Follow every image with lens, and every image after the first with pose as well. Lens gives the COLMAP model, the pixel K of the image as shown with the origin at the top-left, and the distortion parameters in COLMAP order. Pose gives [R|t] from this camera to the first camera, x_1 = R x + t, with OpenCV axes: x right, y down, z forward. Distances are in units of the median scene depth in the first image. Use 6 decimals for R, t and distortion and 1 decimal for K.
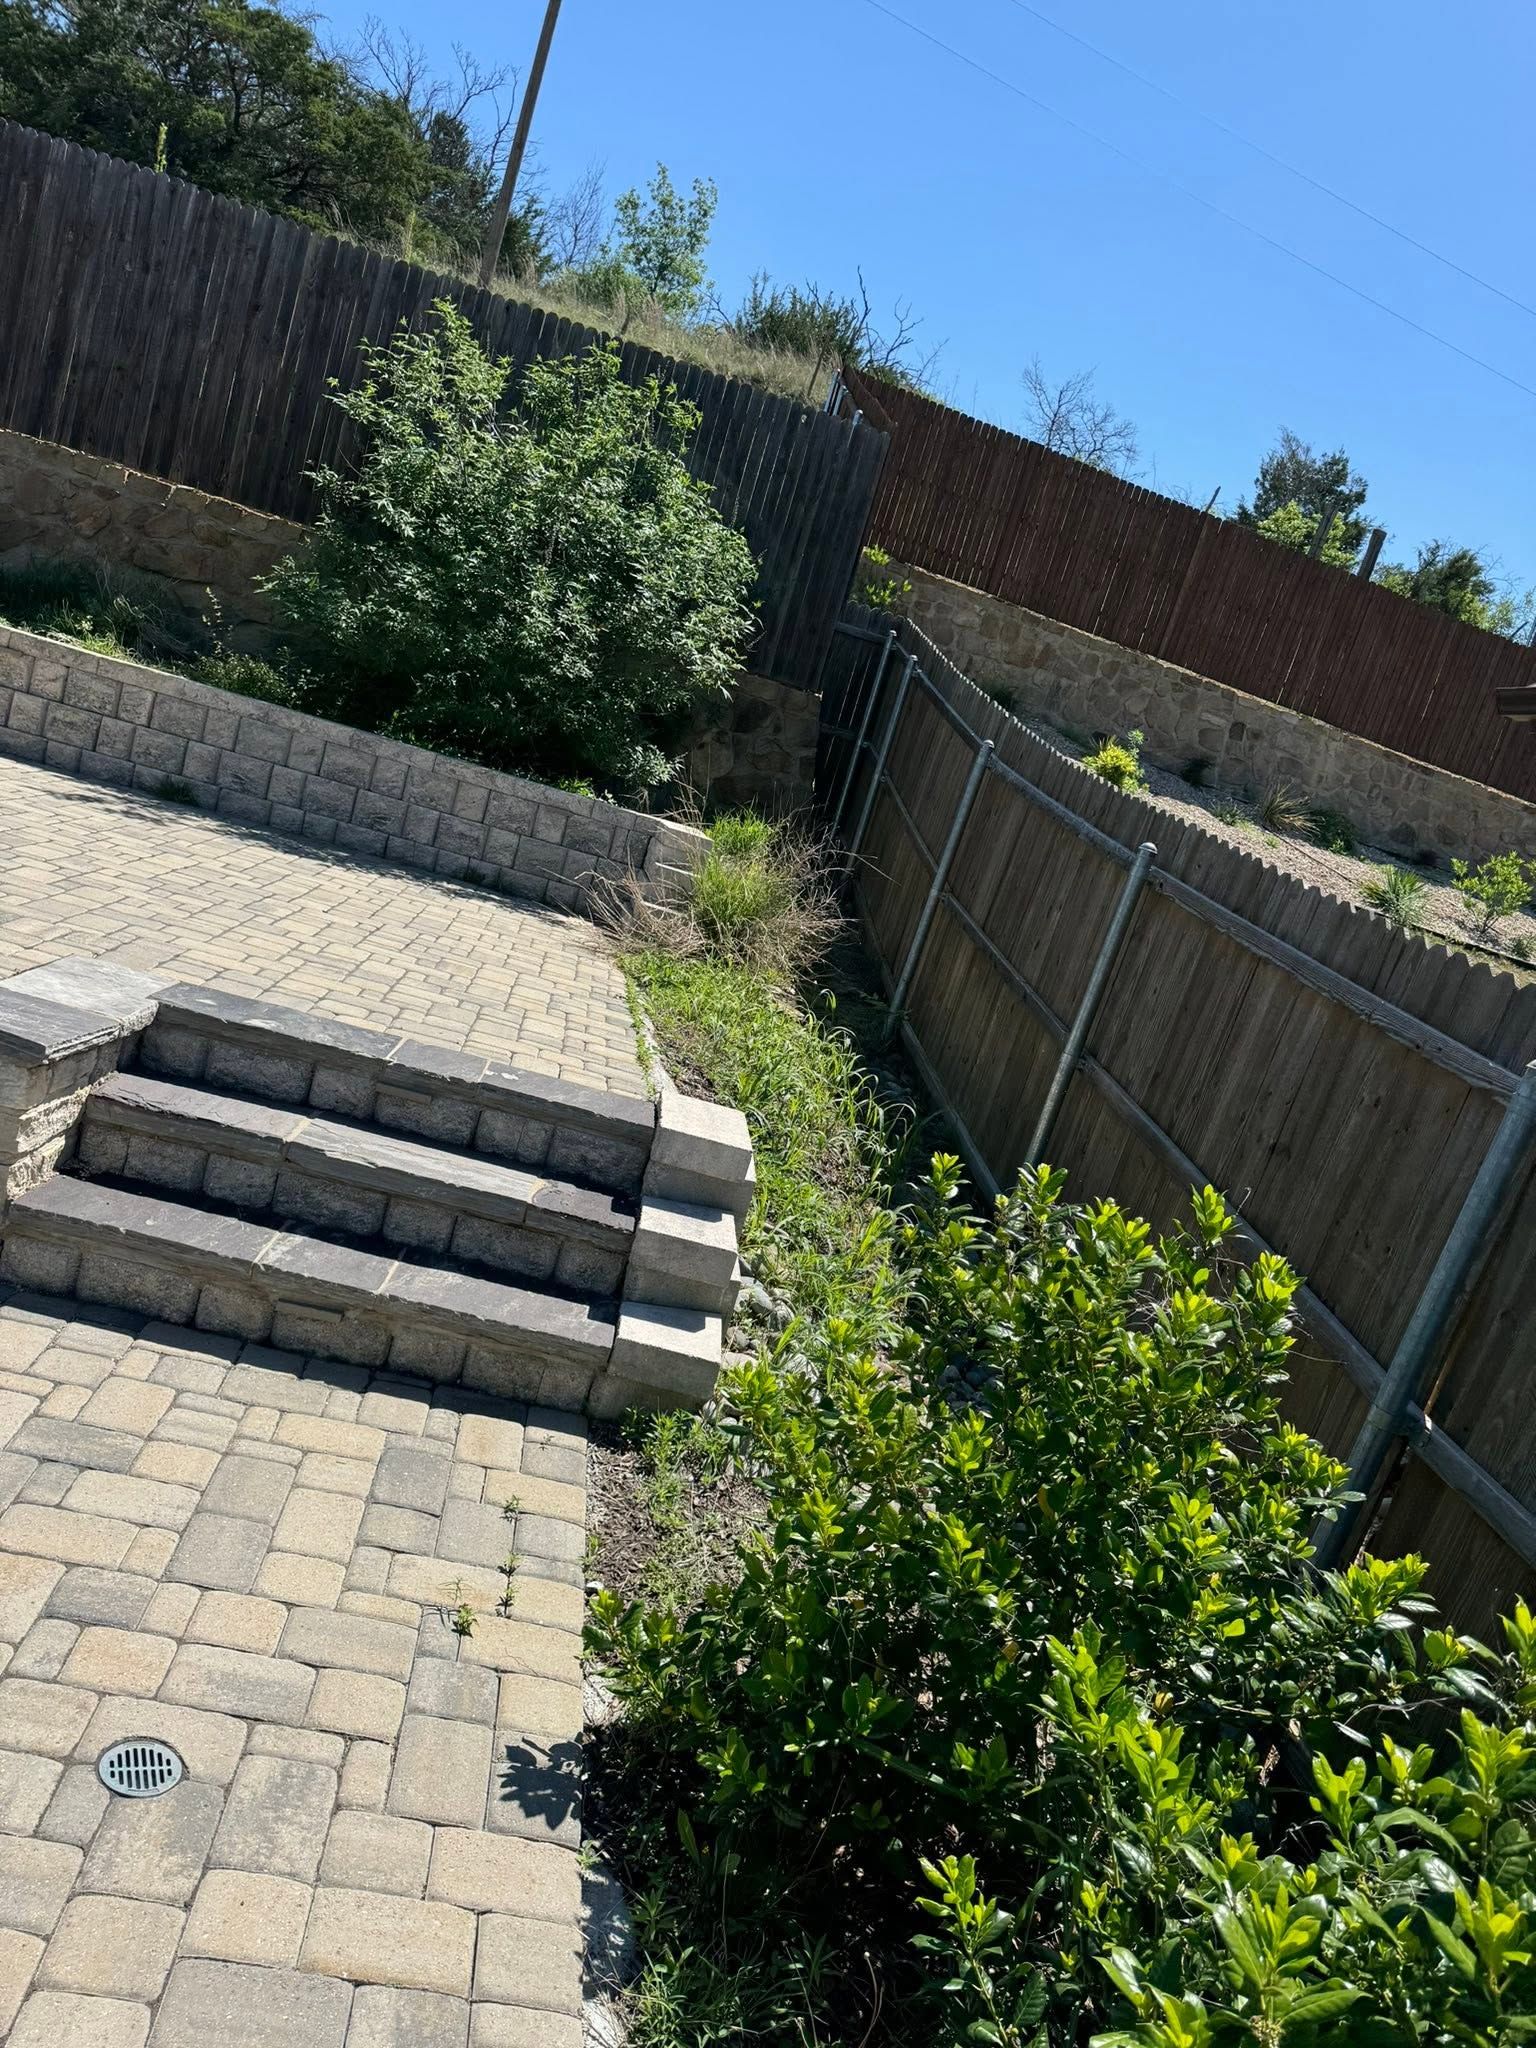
lens RADIAL K [[1356.3, 0, 759.2], [0, 1356.3, 1026.3], [0, 0, 1]] dist [0.057821, -0.085547]
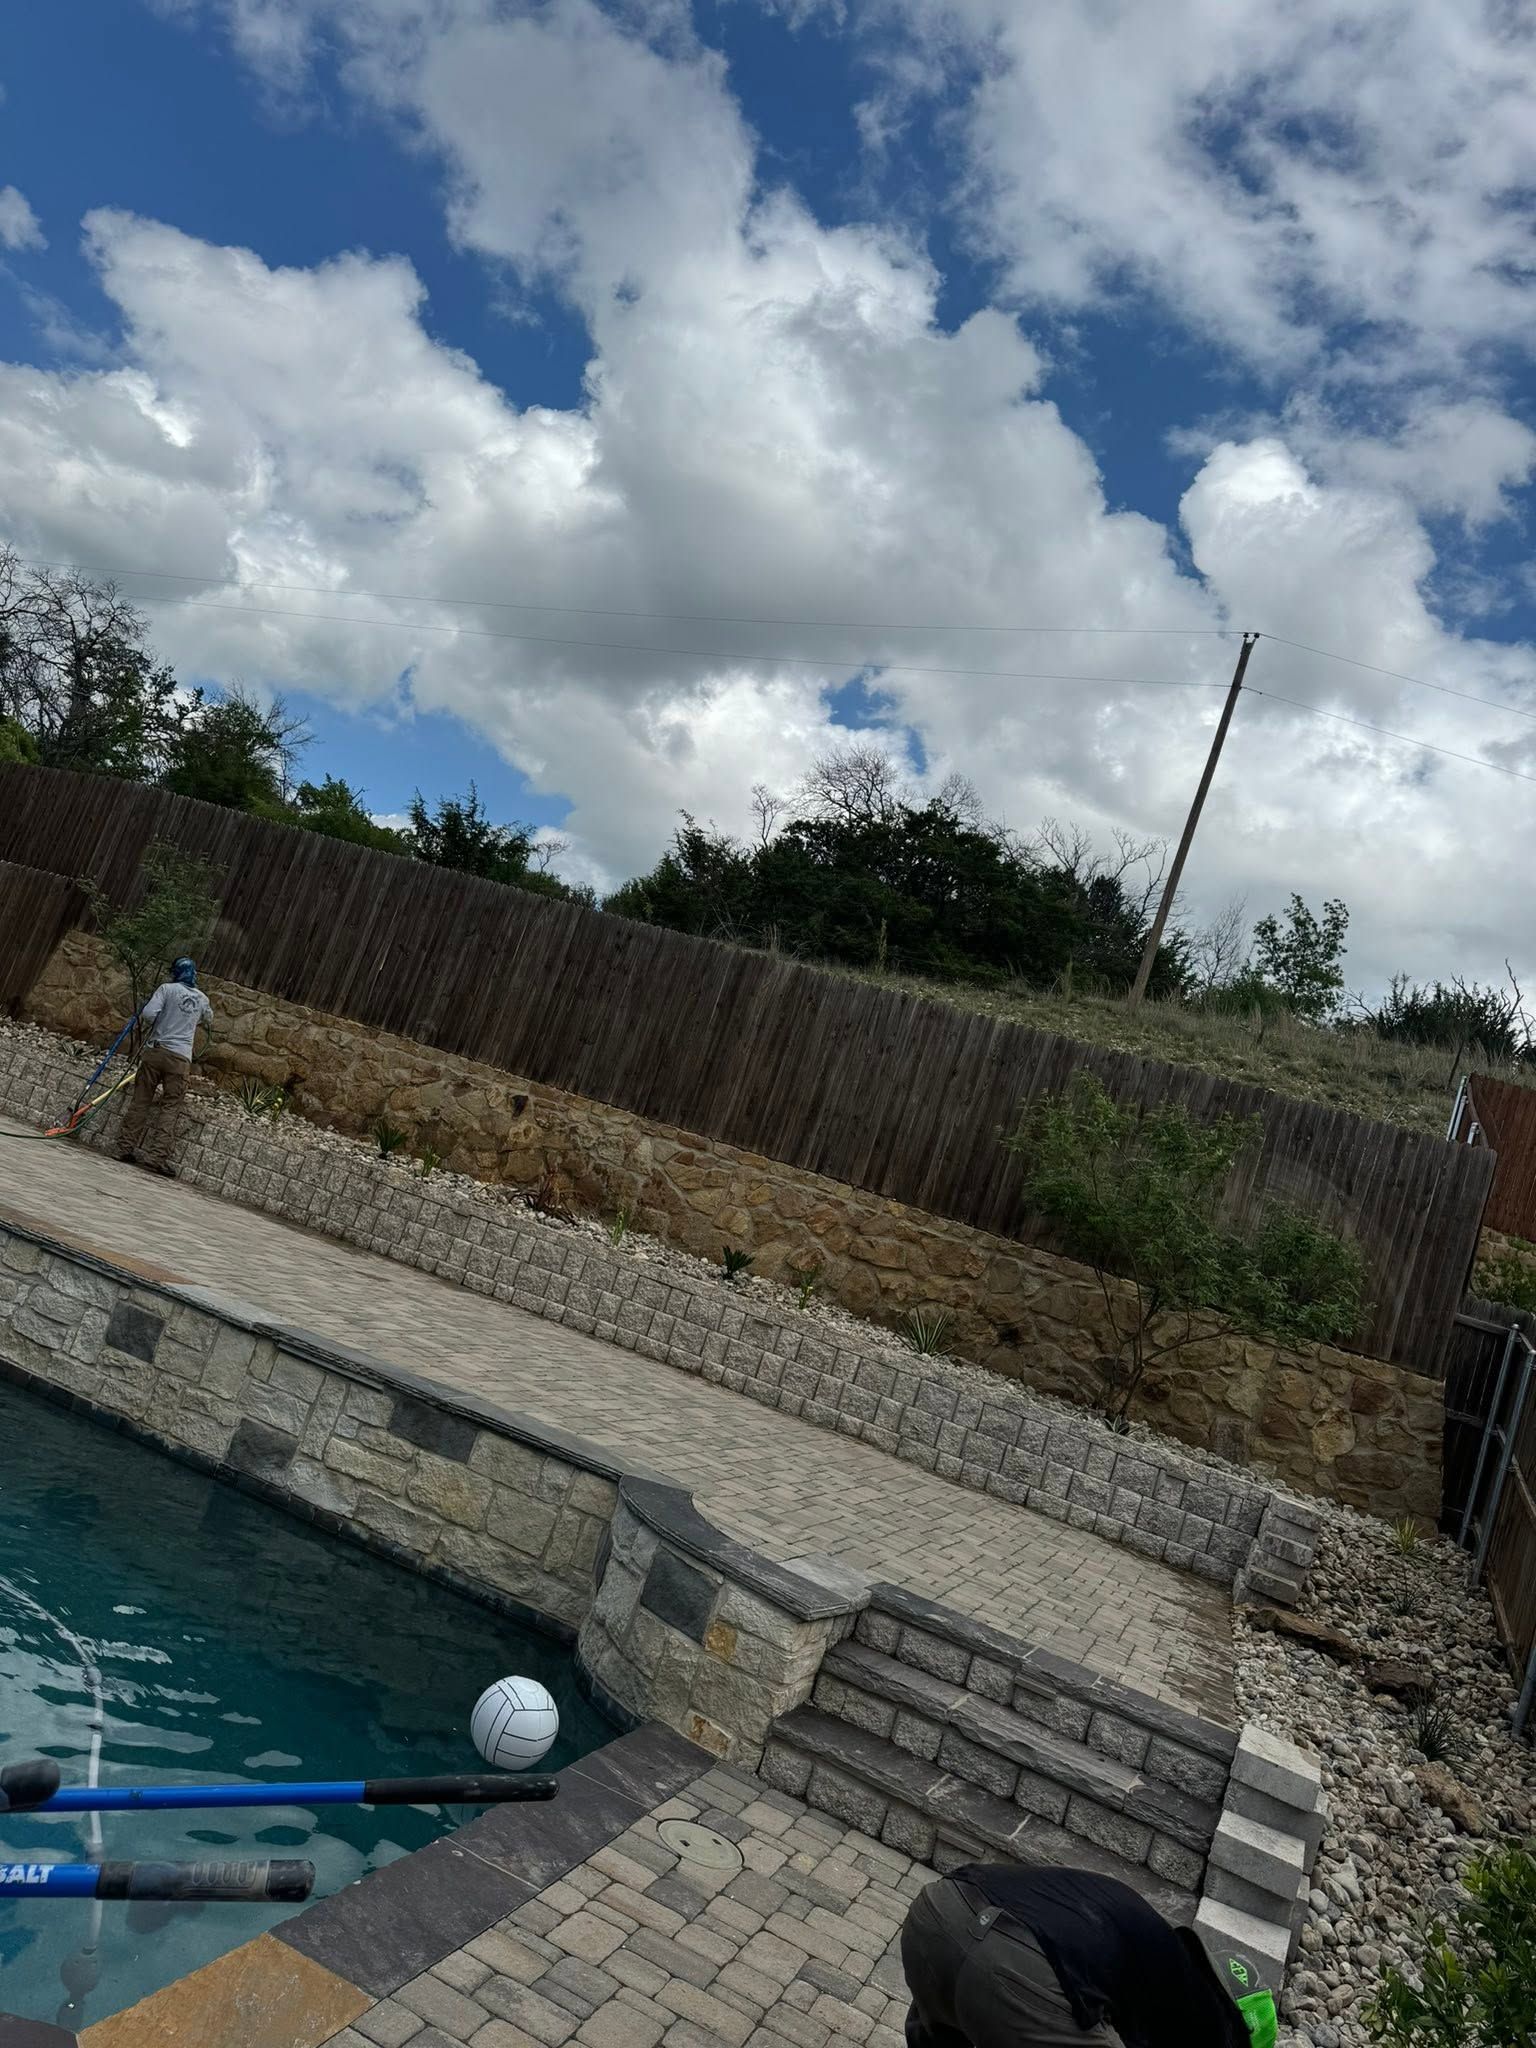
lens RADIAL K [[1356.3, 0, 759.2], [0, 1356.3, 1026.3], [0, 0, 1]] dist [0.057821, -0.085547]
pose [[0.899598, -0.062207, -0.432267, 0.044640], [-0.140210, 0.896265, -0.420774, 0.027470], [0.413600, 0.439135, 0.797556, -0.179535]]
